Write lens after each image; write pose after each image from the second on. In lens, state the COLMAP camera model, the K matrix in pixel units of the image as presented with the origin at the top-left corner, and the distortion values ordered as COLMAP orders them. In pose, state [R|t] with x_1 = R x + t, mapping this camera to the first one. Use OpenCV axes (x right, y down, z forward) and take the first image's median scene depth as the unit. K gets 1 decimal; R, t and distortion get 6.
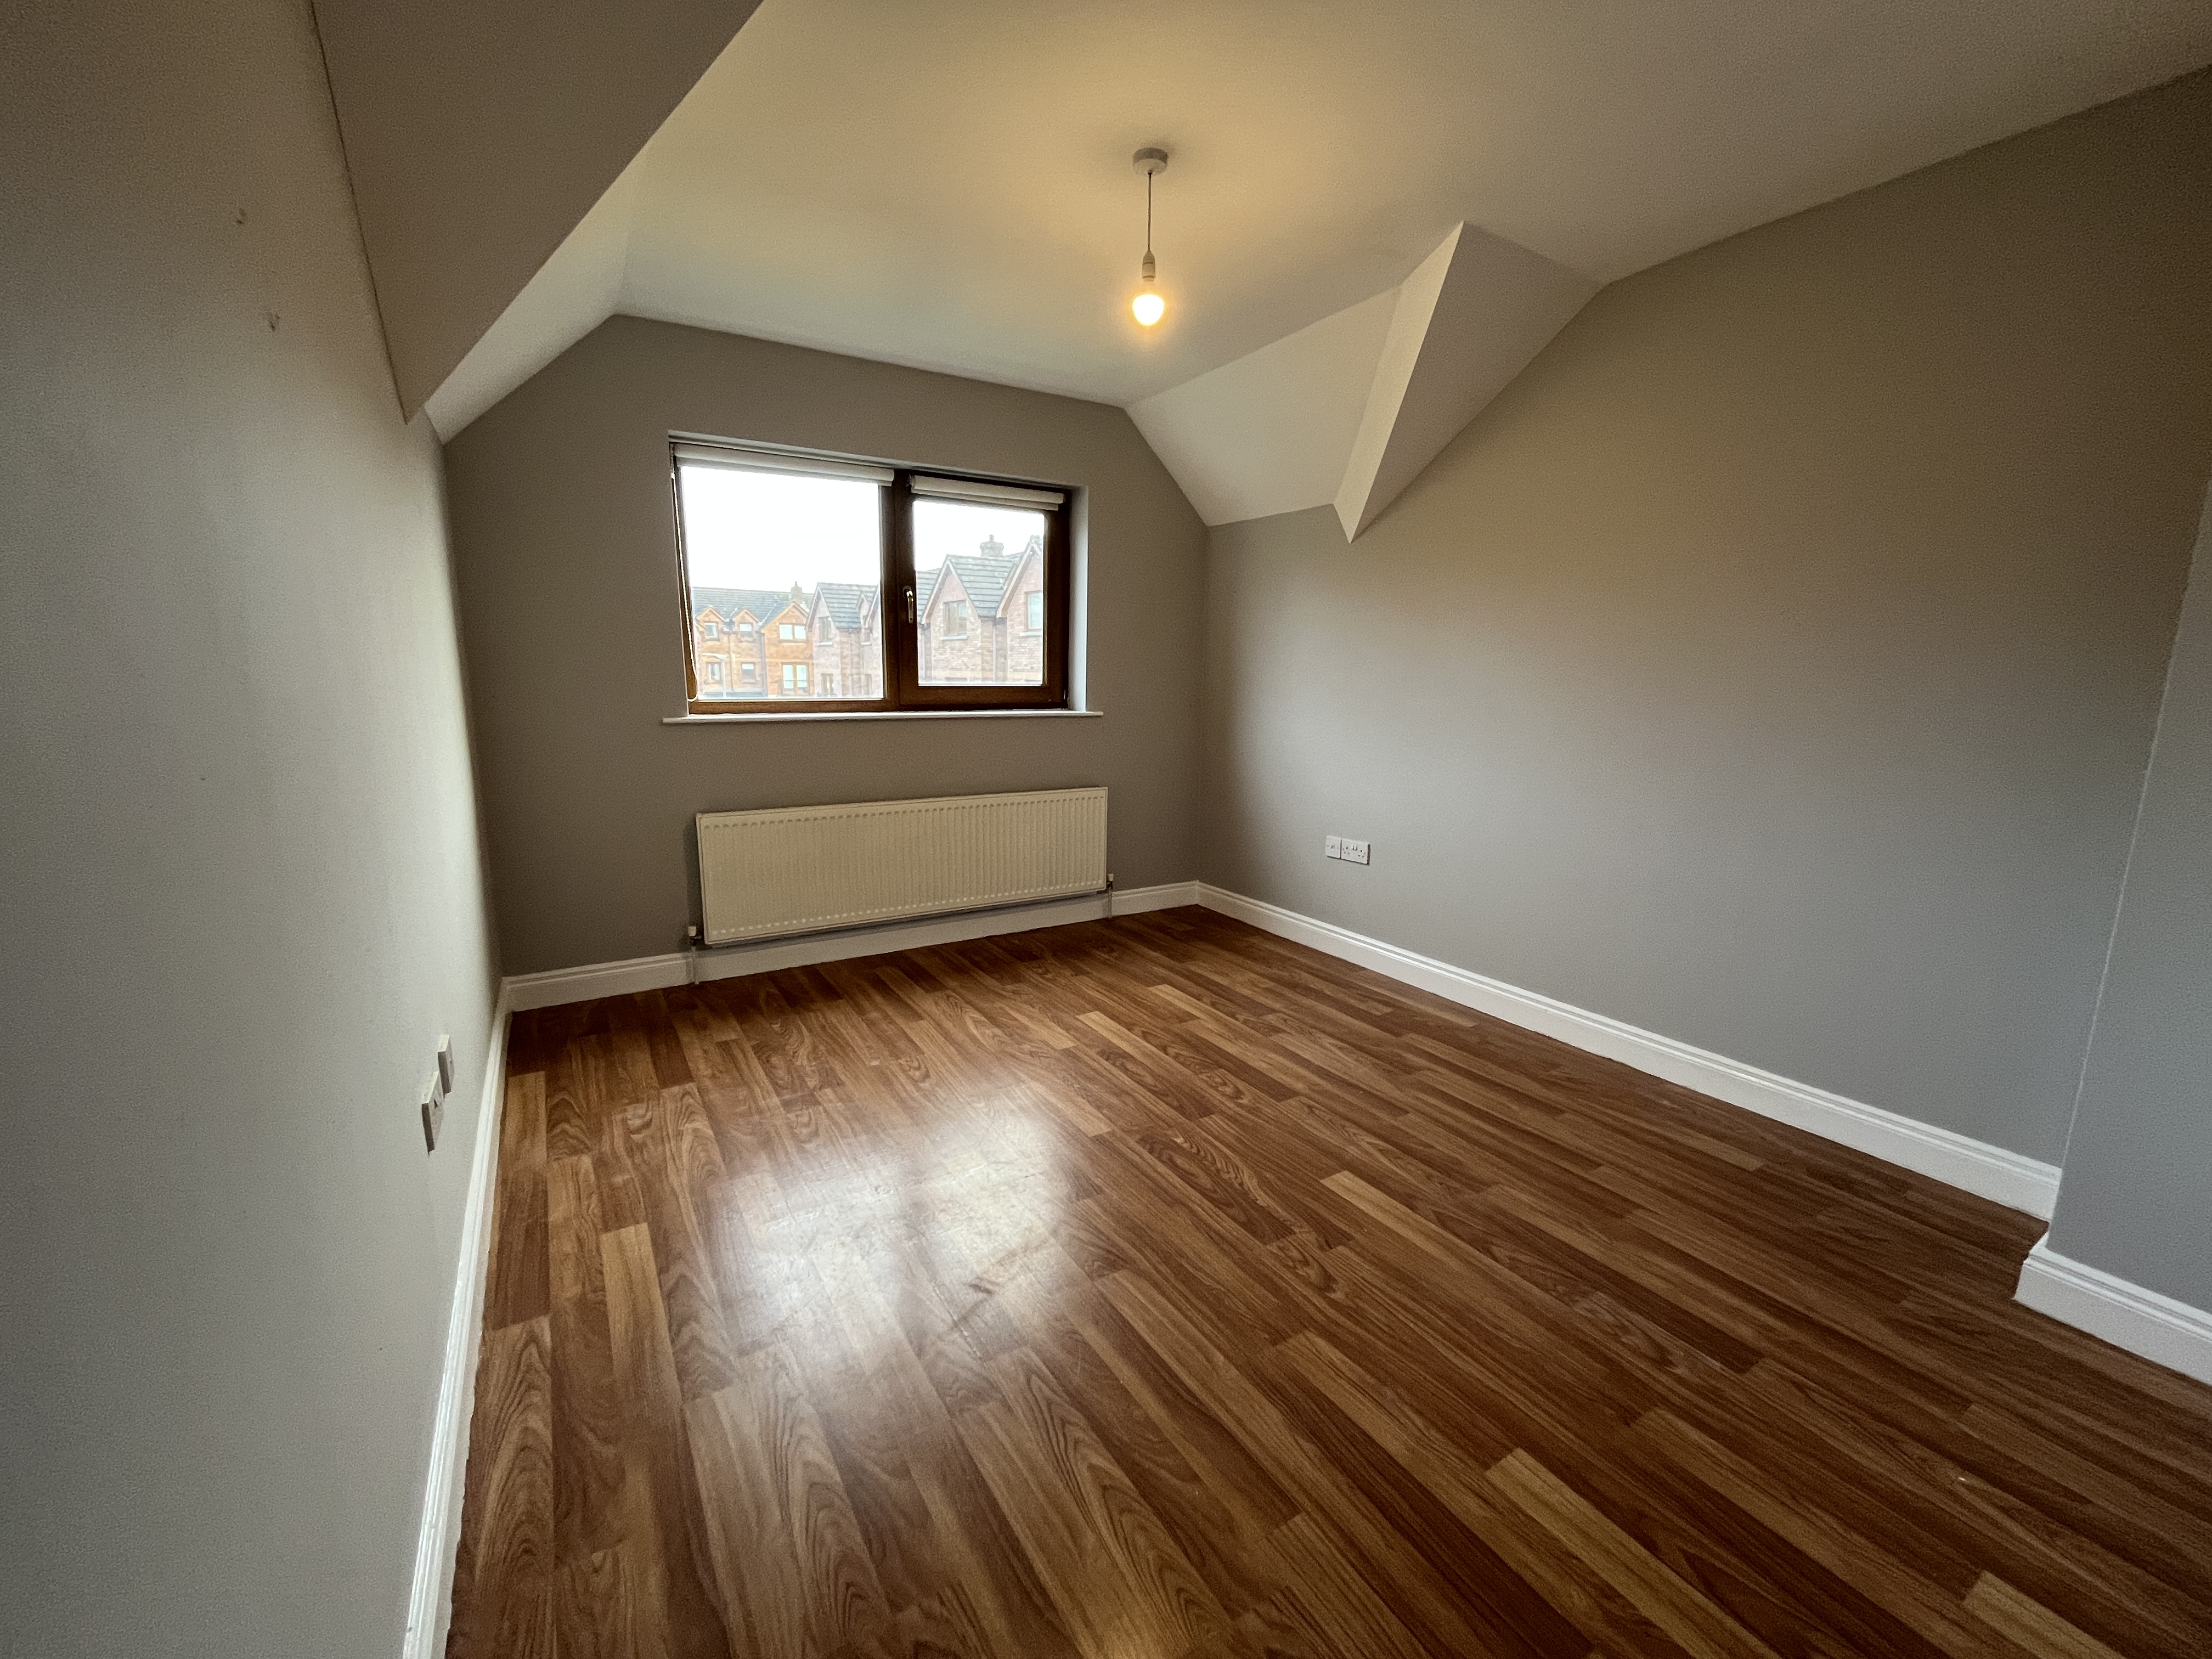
lens RADIAL K [[897.1, 0, 1101.7], [0, 897.1, 825.0], [0, 0, 1]] dist [-0.002173, -0.001595]
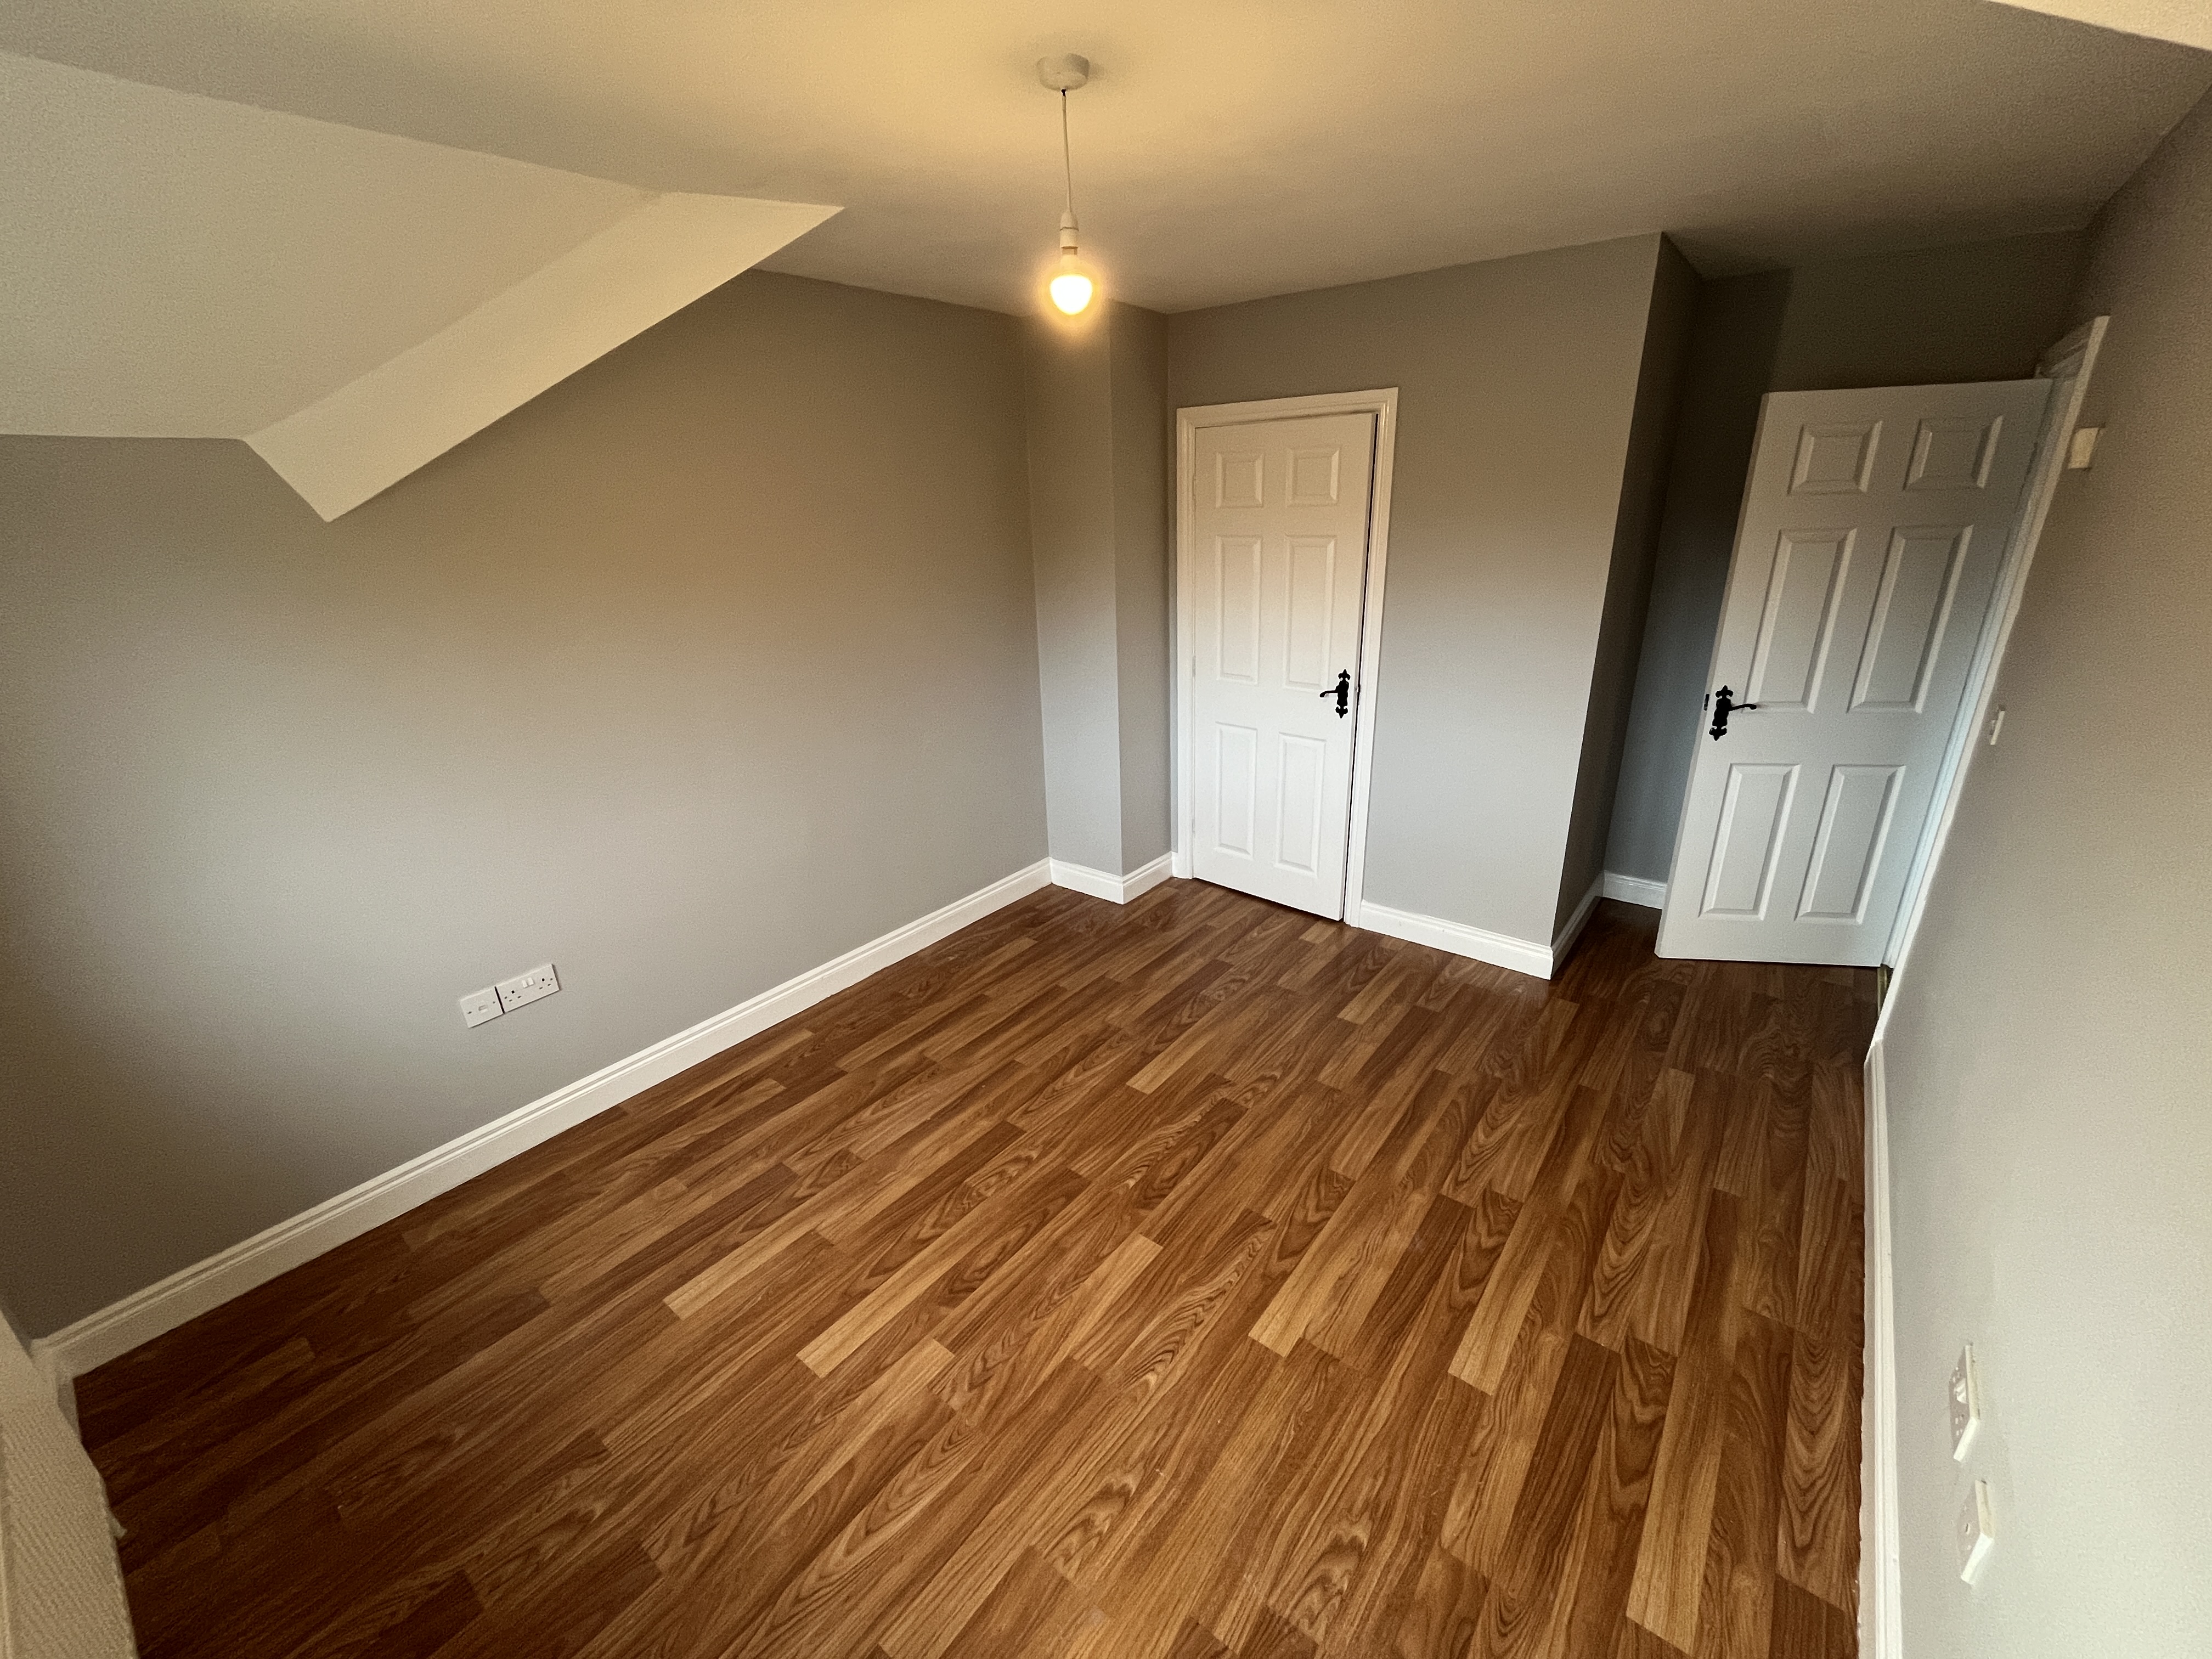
lens RADIAL K [[897.1, 0, 1102.5], [0, 897.1, 825.7], [0, 0, 1]] dist [-0.002173, -0.001595]
pose [[-0.345817, -0.324830, 0.880282, -0.622968], [0.189470, 0.894664, 0.404570, -0.400652], [-0.918973, 0.306694, -0.247845, 1.081728]]
